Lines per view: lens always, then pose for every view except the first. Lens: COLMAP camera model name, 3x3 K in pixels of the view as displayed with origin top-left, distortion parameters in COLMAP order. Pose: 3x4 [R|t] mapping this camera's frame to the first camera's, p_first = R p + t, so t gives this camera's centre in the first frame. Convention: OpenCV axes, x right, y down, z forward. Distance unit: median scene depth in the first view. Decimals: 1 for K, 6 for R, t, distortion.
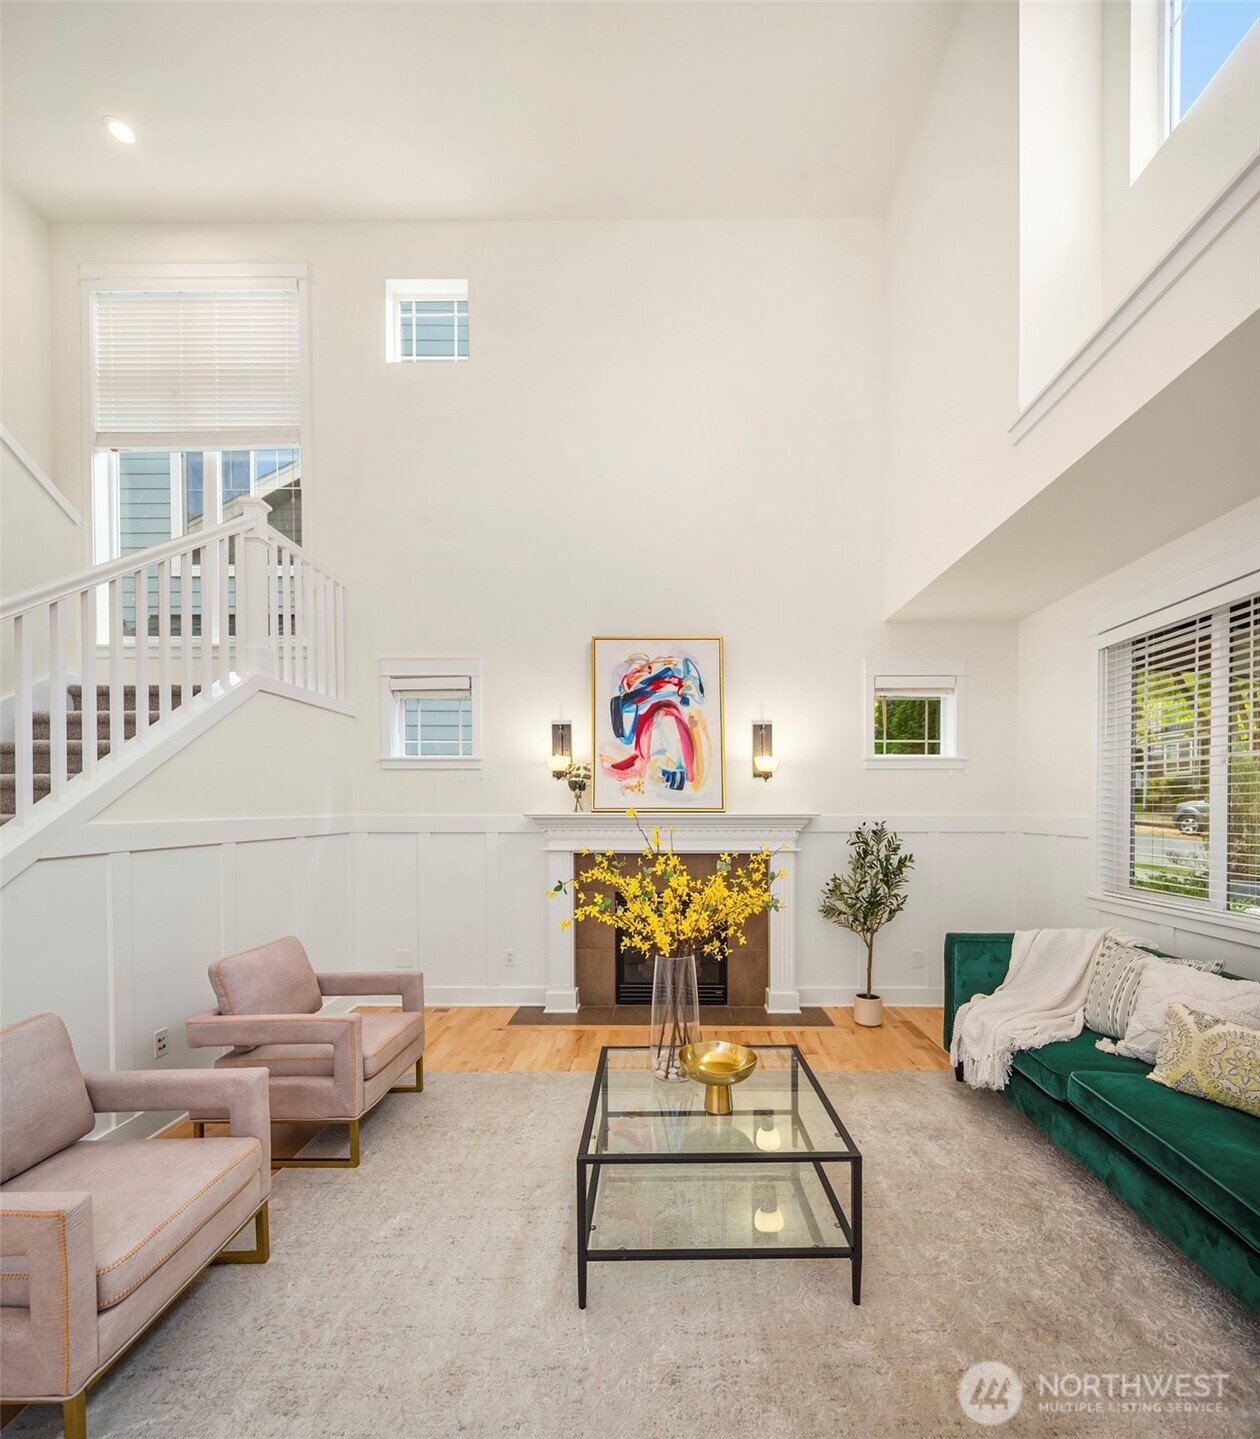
lens RADIAL K [[626.5, 0, 632.0], [0, 626.5, 816.0], [0, 0, 1]] dist [0.000203, -0.000632]
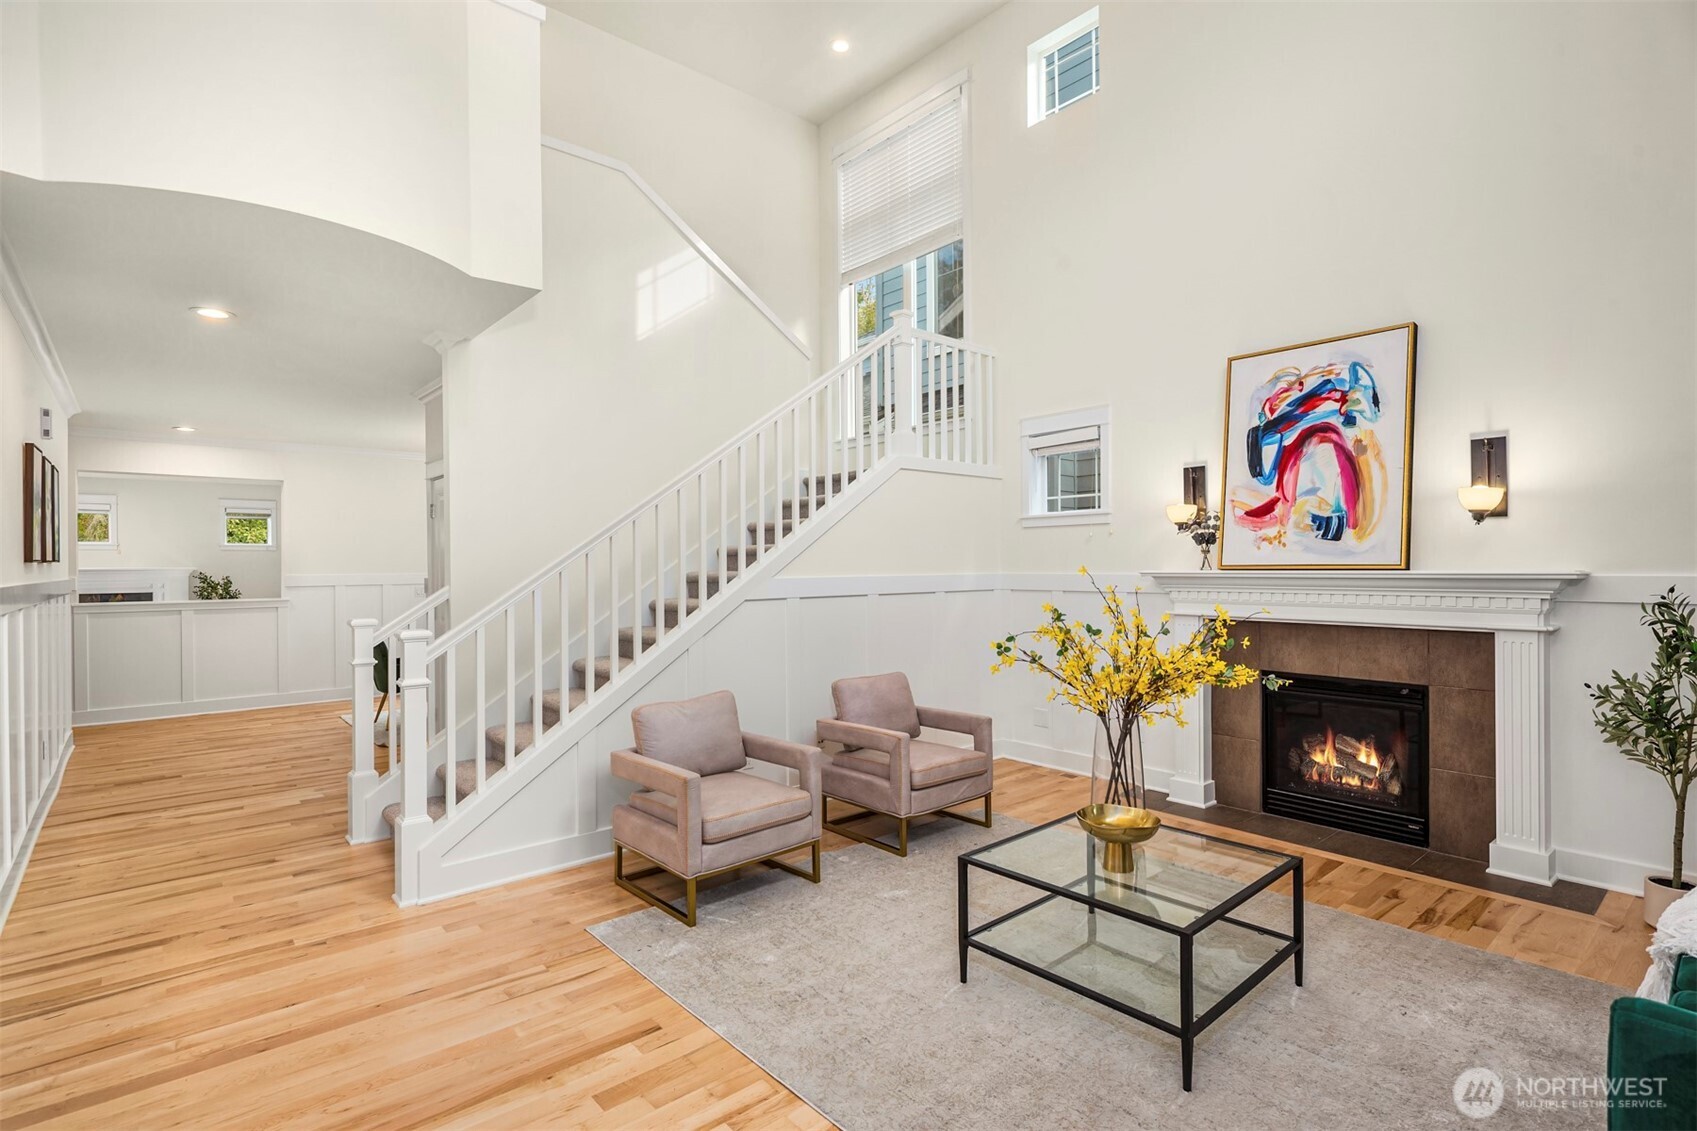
lens RADIAL K [[808.0, 0, 837.5], [0, 808.0, 568.4], [0, 0, 1]] dist [0.000159, -0.000752]
pose [[0.652970, -0.001713, -0.757382, 0.414596], [-0.006378, 0.999950, -0.007760, 0.003218], [0.757357, 0.009897, 0.652926, -0.085750]]
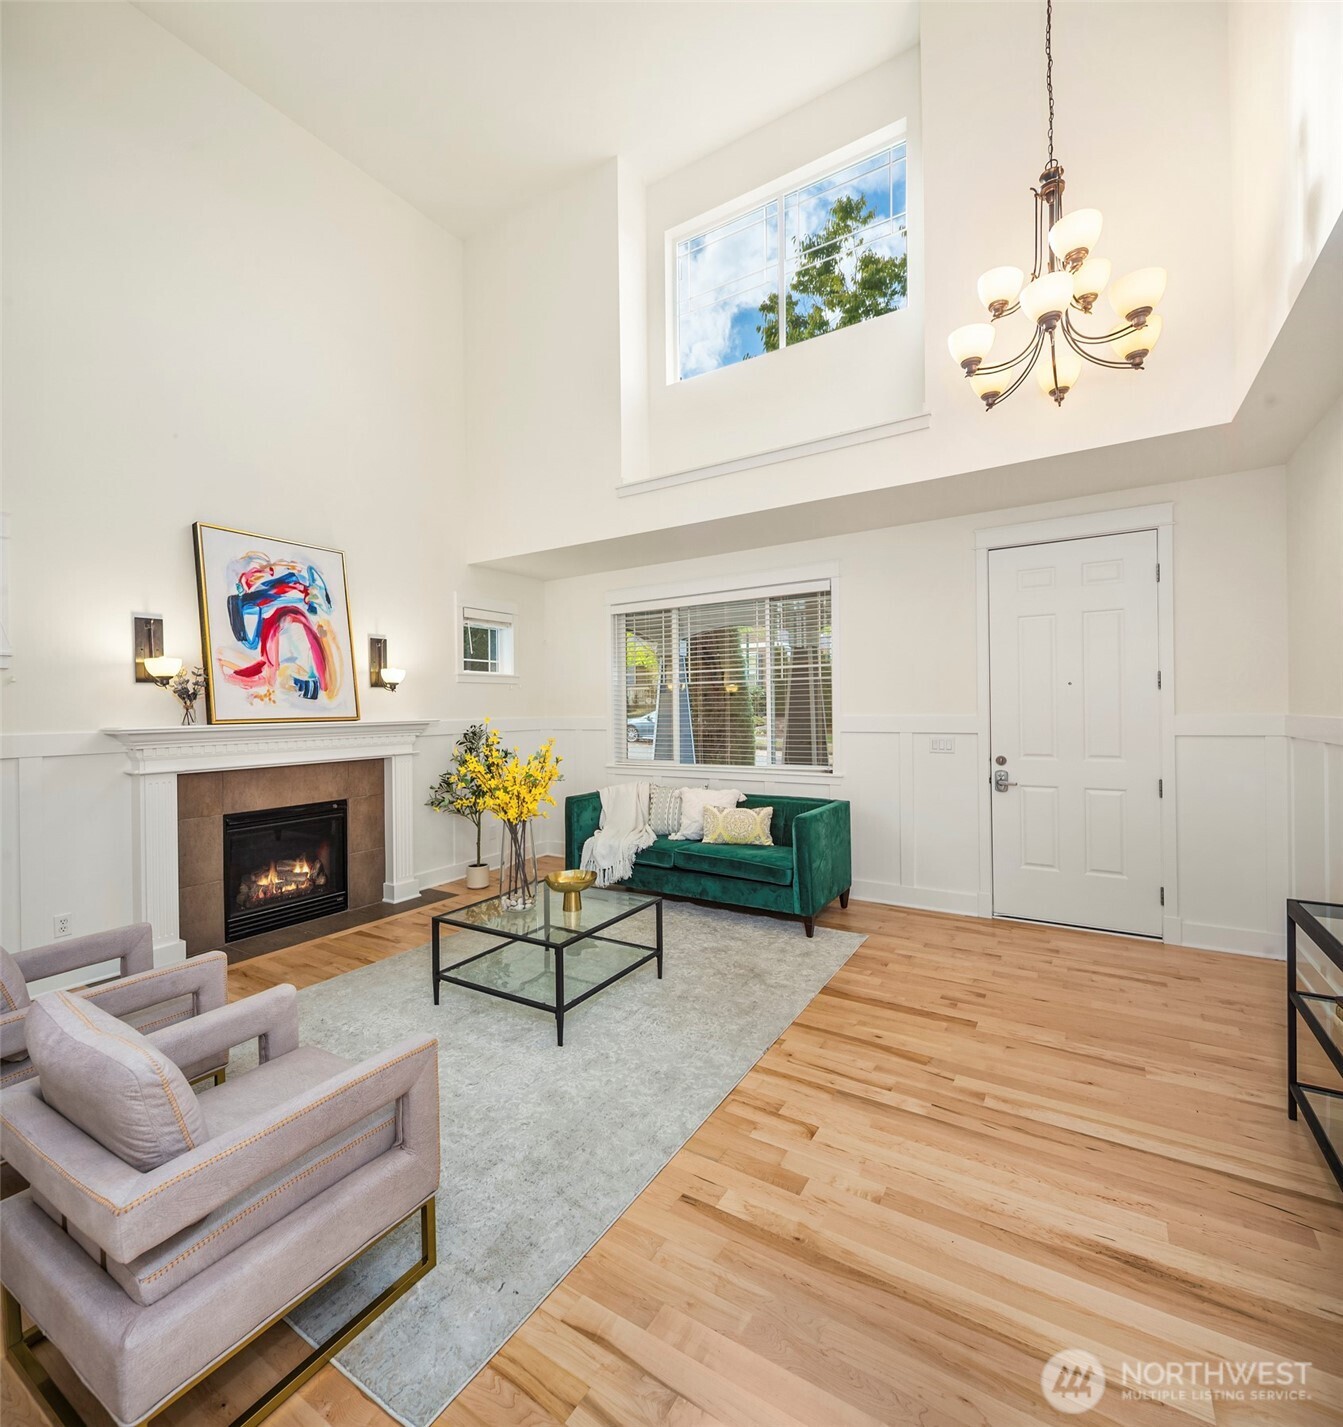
lens RADIAL K [[660.3, 0, 676.7], [0, 660.3, 705.6], [0, 0, 1]] dist [0.013805, -0.000198]
pose [[0.529331, -0.006381, 0.848391, -0.502582], [0.028870, 0.999528, -0.010495, -0.003836], [-0.847924, 0.030049, 0.529266, -0.039715]]
